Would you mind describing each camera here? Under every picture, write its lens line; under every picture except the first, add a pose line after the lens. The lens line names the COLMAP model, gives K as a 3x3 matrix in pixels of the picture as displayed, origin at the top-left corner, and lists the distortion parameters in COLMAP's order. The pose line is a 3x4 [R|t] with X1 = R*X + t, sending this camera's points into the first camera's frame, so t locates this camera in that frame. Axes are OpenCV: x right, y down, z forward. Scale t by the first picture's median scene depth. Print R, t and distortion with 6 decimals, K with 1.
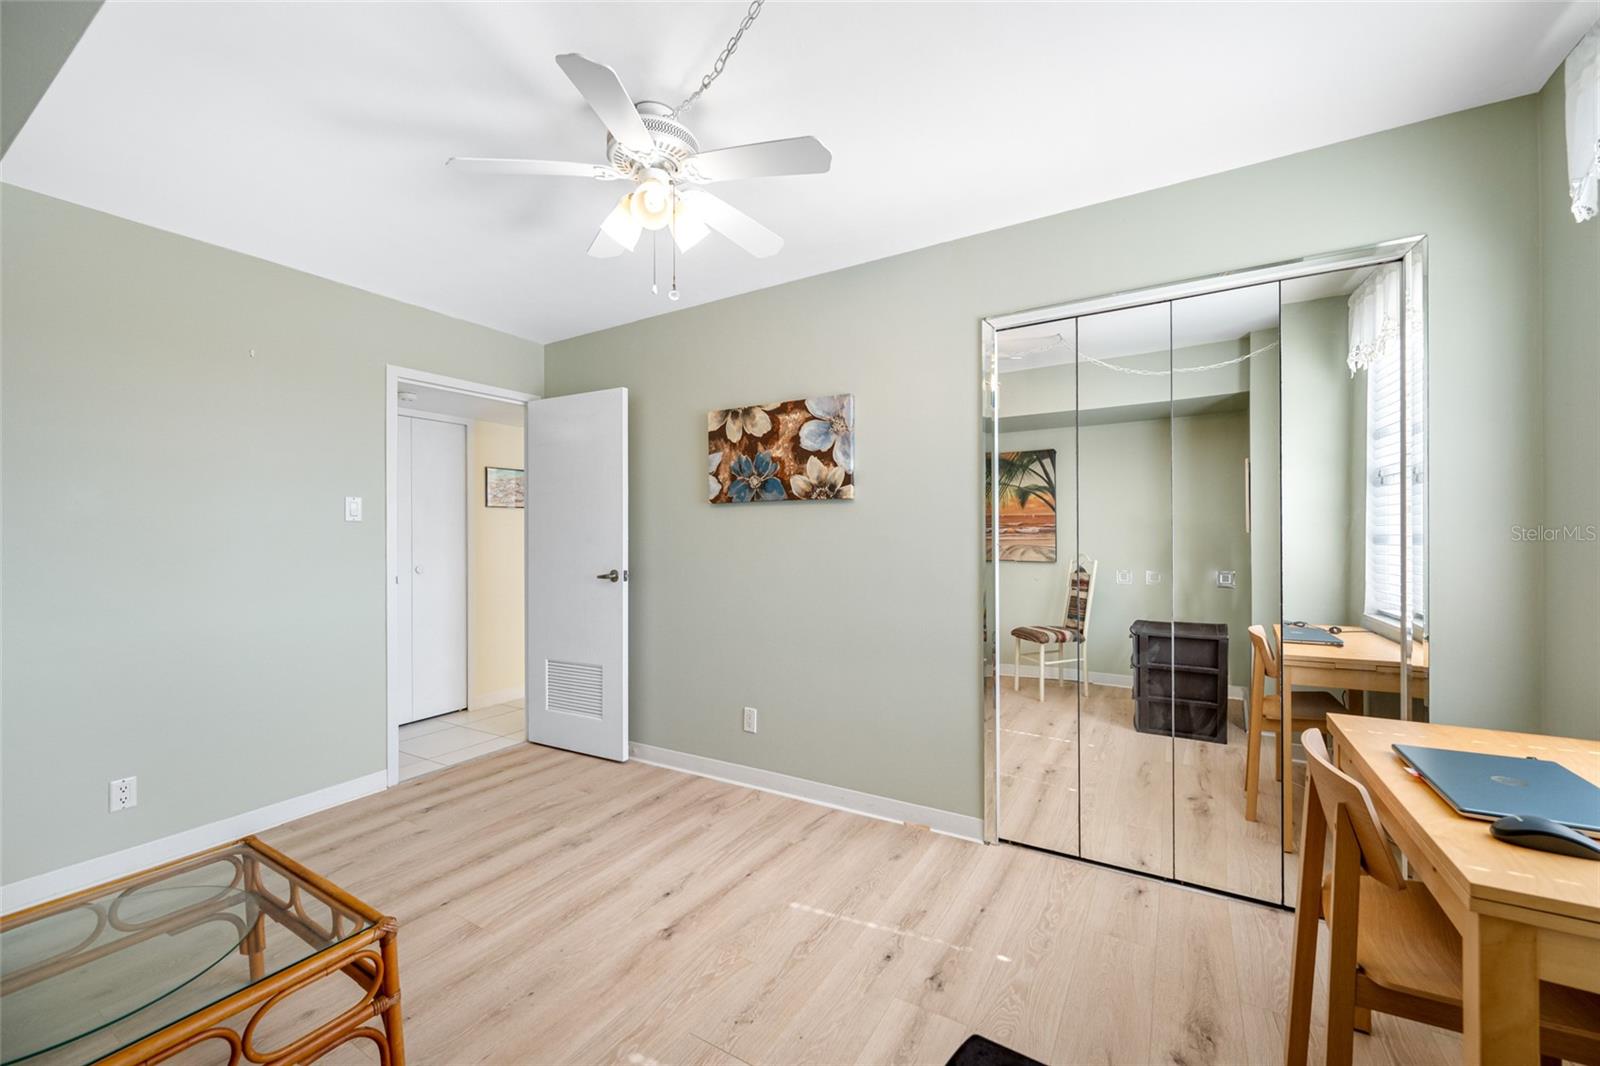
lens RADIAL K [[629.4, 0, 803.6], [0, 629.4, 527.5], [0, 0, 1]] dist [-0.001520, -0.000154]
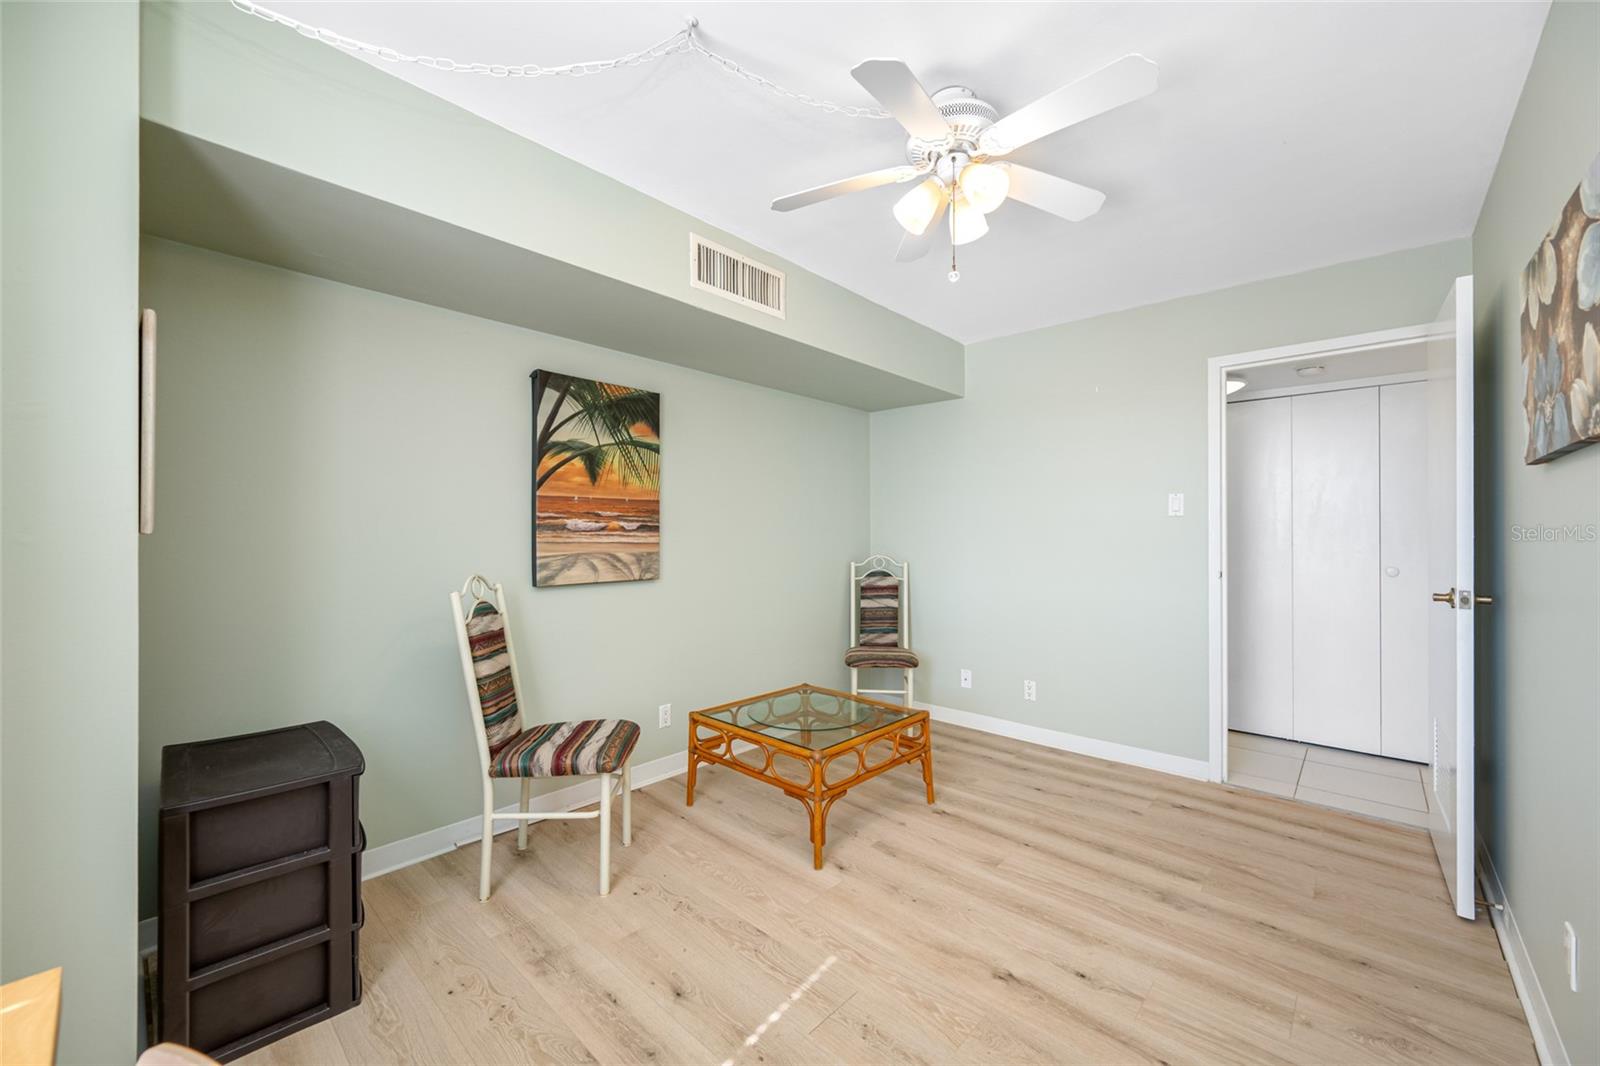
lens RADIAL K [[629.4, 0, 803.6], [0, 629.4, 527.5], [0, 0, 1]] dist [-0.001520, -0.000154]
pose [[-0.203241, 0.001160, -0.979128, 0.475782], [0.010911, 0.999940, -0.001080, 0.003402], [0.979068, -0.010903, -0.203241, 0.604710]]
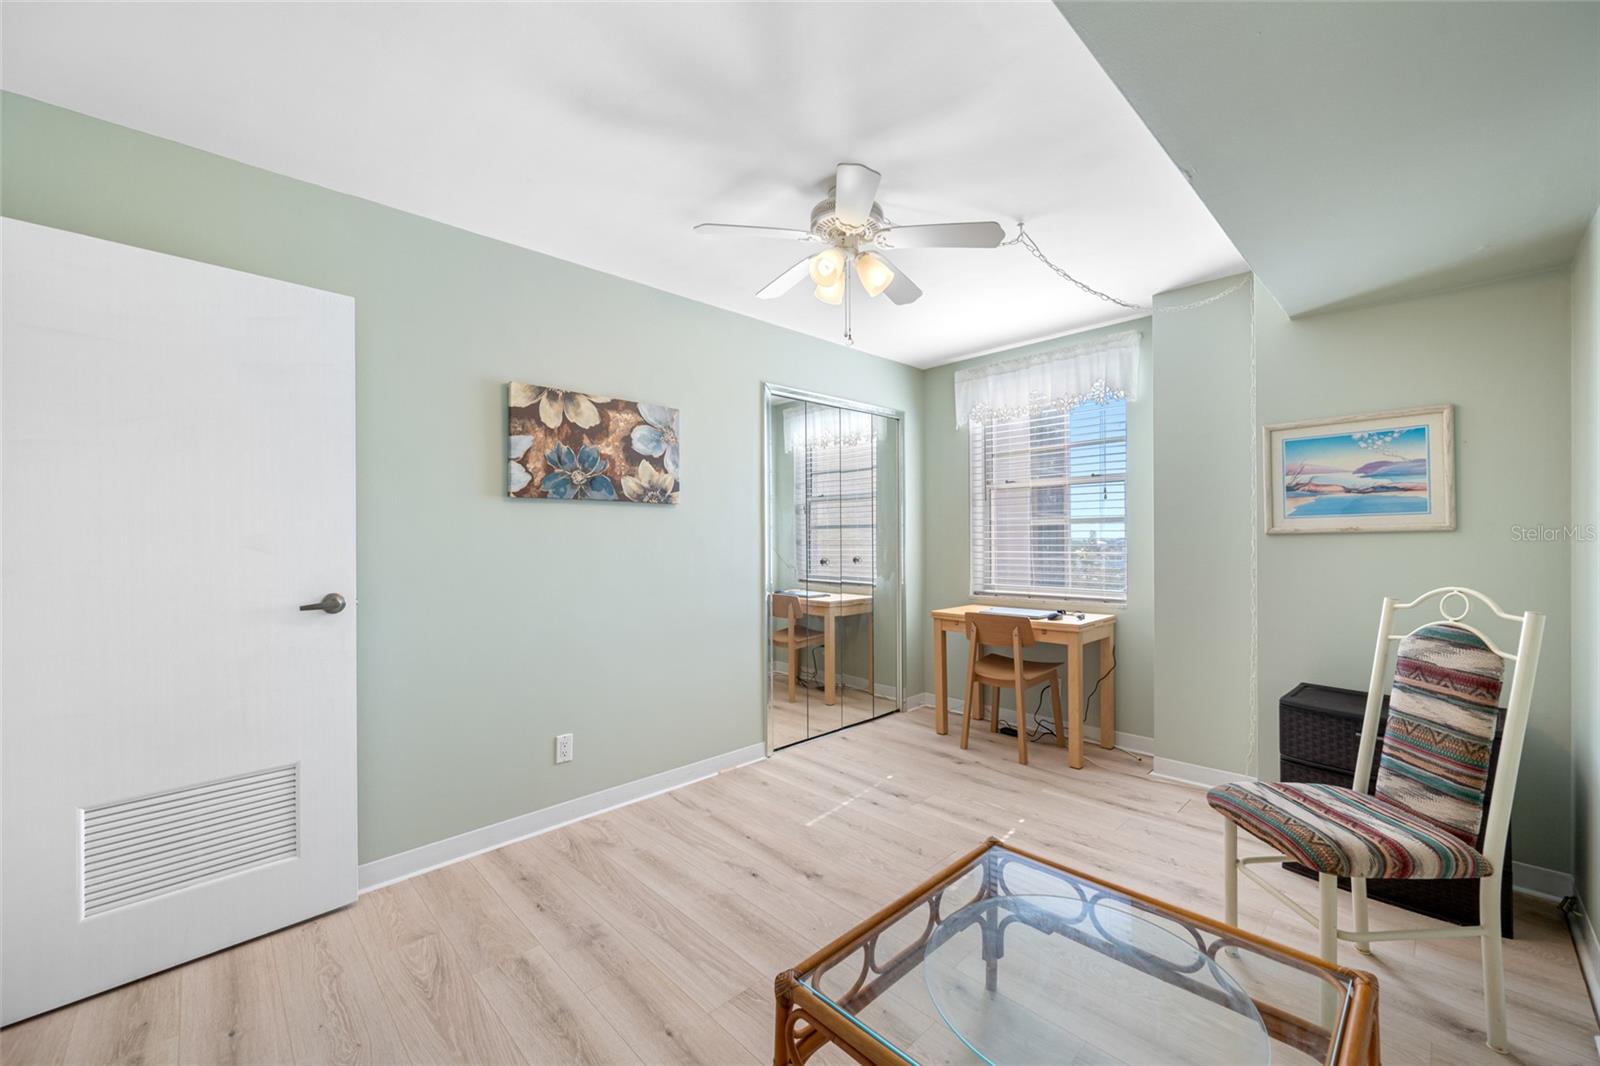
lens RADIAL K [[632.2, 0, 810.8], [0, 632.2, 533.6], [0, 0, 1]] dist [0.000924, 0.000143]
pose [[0.249630, 0.013248, 0.968251, -0.904004], [-0.006080, 0.999908, -0.012114, 0.017053], [-0.968322, -0.002863, 0.249688, 0.475356]]
